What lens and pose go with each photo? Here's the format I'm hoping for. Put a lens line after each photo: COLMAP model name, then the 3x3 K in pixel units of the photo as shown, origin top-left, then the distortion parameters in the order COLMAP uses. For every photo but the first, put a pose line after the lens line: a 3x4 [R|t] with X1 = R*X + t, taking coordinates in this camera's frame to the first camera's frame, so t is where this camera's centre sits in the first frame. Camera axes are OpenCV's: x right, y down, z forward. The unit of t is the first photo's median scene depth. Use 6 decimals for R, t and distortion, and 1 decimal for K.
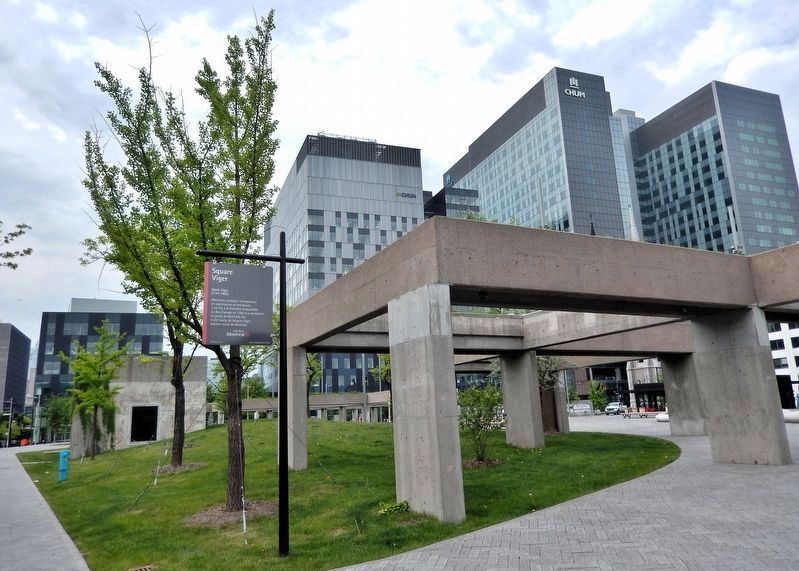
lens RADIAL K [[578.4, 0, 398.9], [0, 578.4, 283.8], [0, 0, 1]] dist [0.005331, 0.000190]
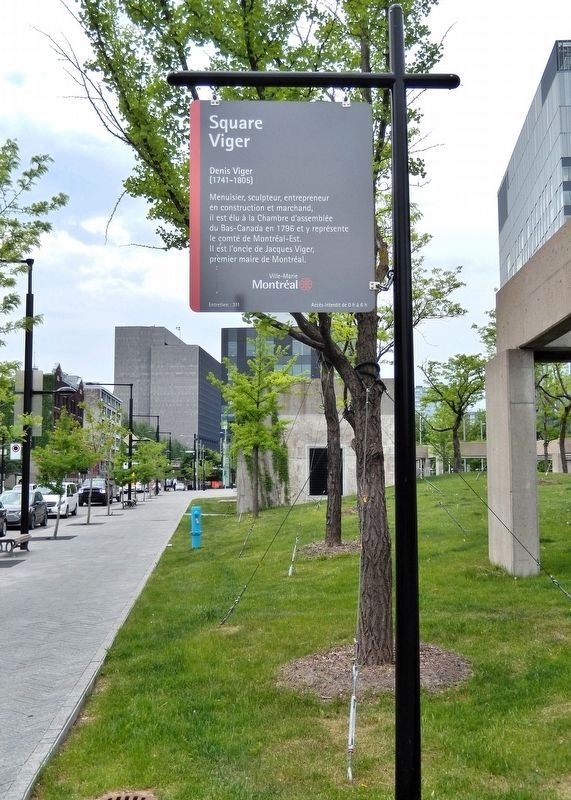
lens RADIAL K [[828.1, 0, 285.4], [0, 828.1, 397.9], [0, 0, 1]] dist [-0.042170, 0.000000]
pose [[0.884366, 0.001815, -0.466791, -0.004388], [0.065380, 0.989654, 0.127715, 0.019169], [0.462193, -0.143466, 0.875097, 0.107160]]
